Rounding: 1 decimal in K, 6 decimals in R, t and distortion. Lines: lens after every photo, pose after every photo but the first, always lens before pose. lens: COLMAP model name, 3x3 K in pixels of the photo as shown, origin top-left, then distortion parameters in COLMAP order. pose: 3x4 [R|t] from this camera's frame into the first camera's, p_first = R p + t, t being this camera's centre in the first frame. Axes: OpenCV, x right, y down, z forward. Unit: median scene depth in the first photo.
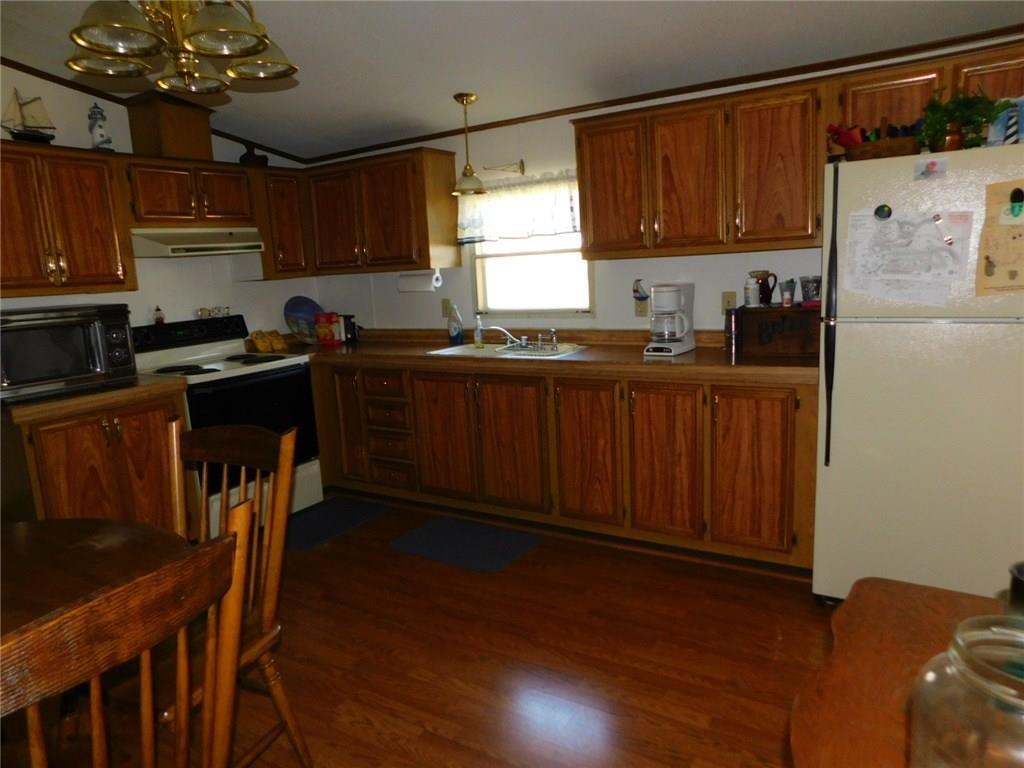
lens RADIAL K [[701.0, 0, 512.0], [0, 701.0, 384.0], [0, 0, 1]] dist [-0.001303, 0.102669]
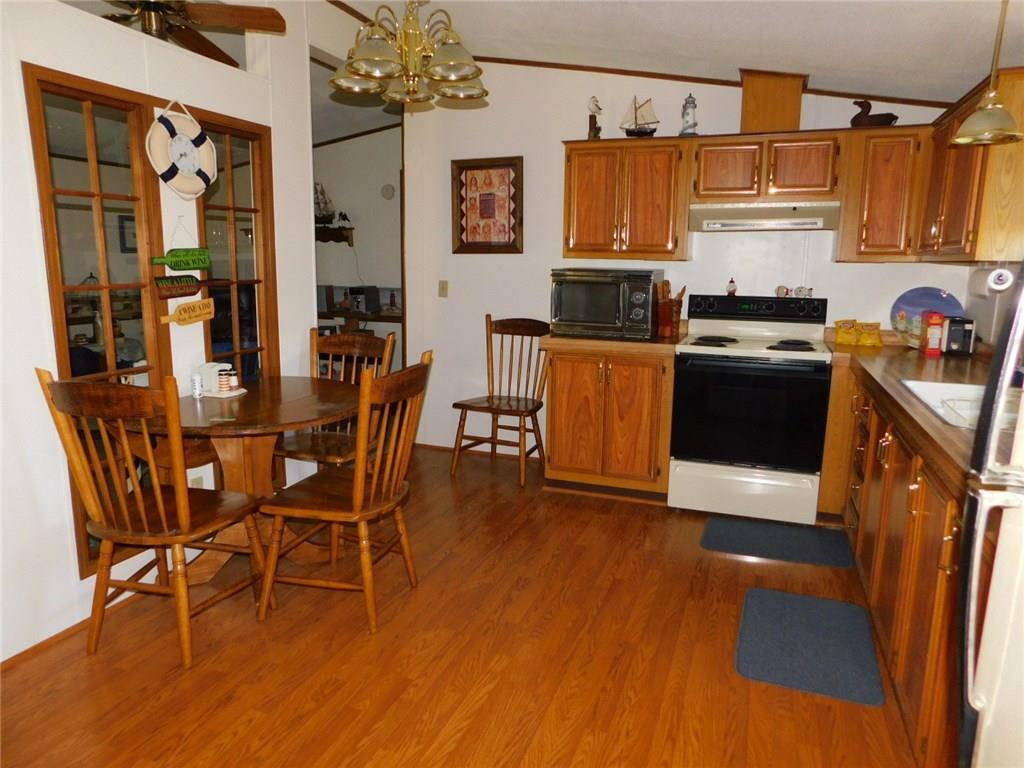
lens RADIAL K [[701.0, 0, 512.0], [0, 701.0, 384.0], [0, 0, 1]] dist [-0.001303, 0.102669]
pose [[0.260786, 0.235233, -0.936299, 0.492808], [-0.208826, 0.960643, 0.183185, -0.097346], [0.942540, 0.147751, 0.299645, 0.472793]]
